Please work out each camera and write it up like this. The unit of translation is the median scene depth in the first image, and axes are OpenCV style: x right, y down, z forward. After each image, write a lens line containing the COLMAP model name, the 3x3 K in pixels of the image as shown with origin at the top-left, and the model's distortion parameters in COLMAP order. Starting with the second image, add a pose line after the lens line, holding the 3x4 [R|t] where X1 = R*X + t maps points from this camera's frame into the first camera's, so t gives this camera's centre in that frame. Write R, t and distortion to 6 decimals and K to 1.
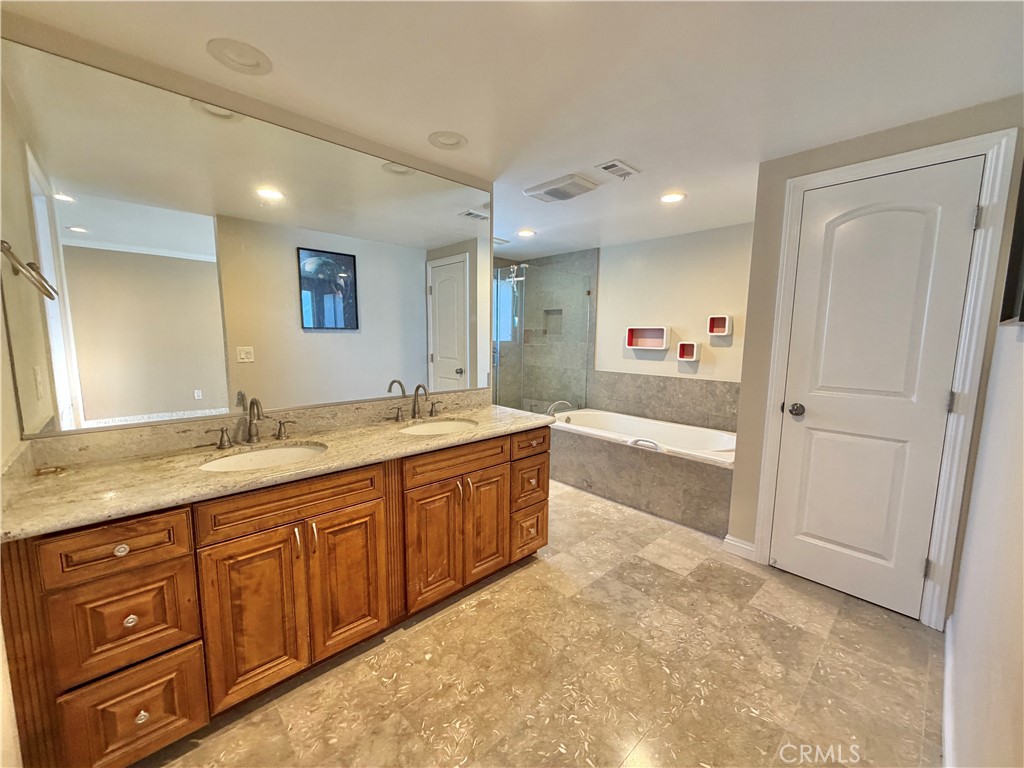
lens RADIAL K [[407.7, 0, 511.6], [0, 407.7, 385.7], [0, 0, 1]] dist [-0.003405, -0.000389]
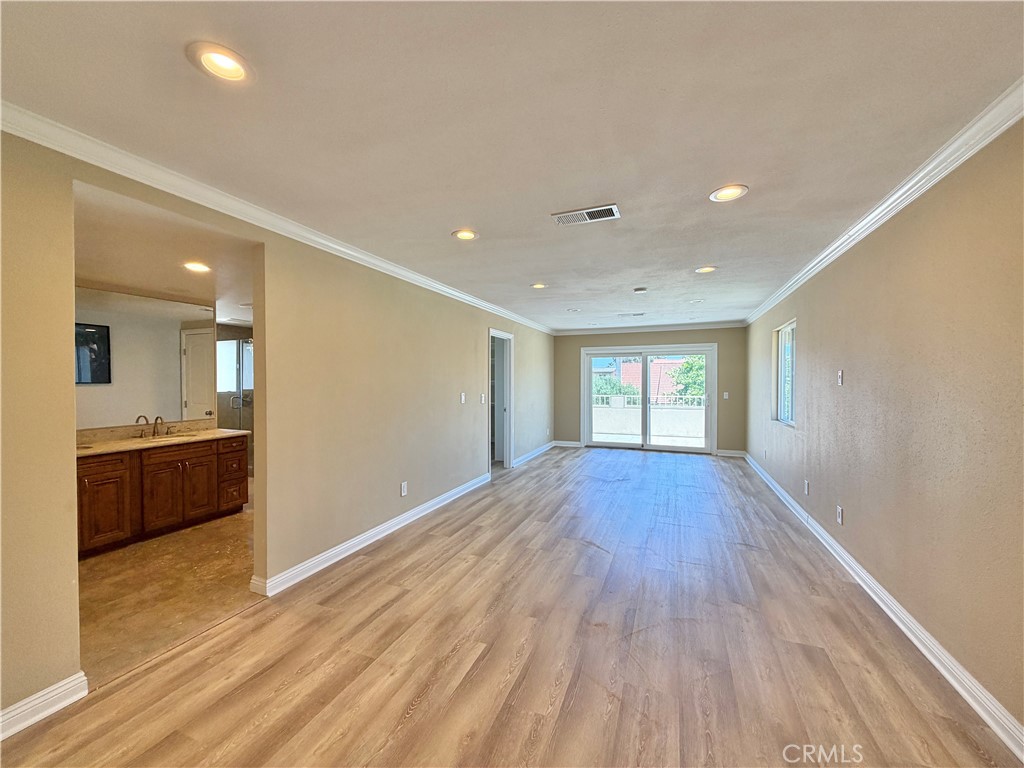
lens RADIAL K [[407.7, 0, 512.0], [0, 407.7, 382.6], [0, 0, 1]] dist [-0.003405, -0.000389]
pose [[0.907788, -0.019132, 0.418992, 0.473191], [0.066862, 0.992786, -0.099530, 0.140932], [-0.414065, 0.118367, 0.902518, -1.365507]]
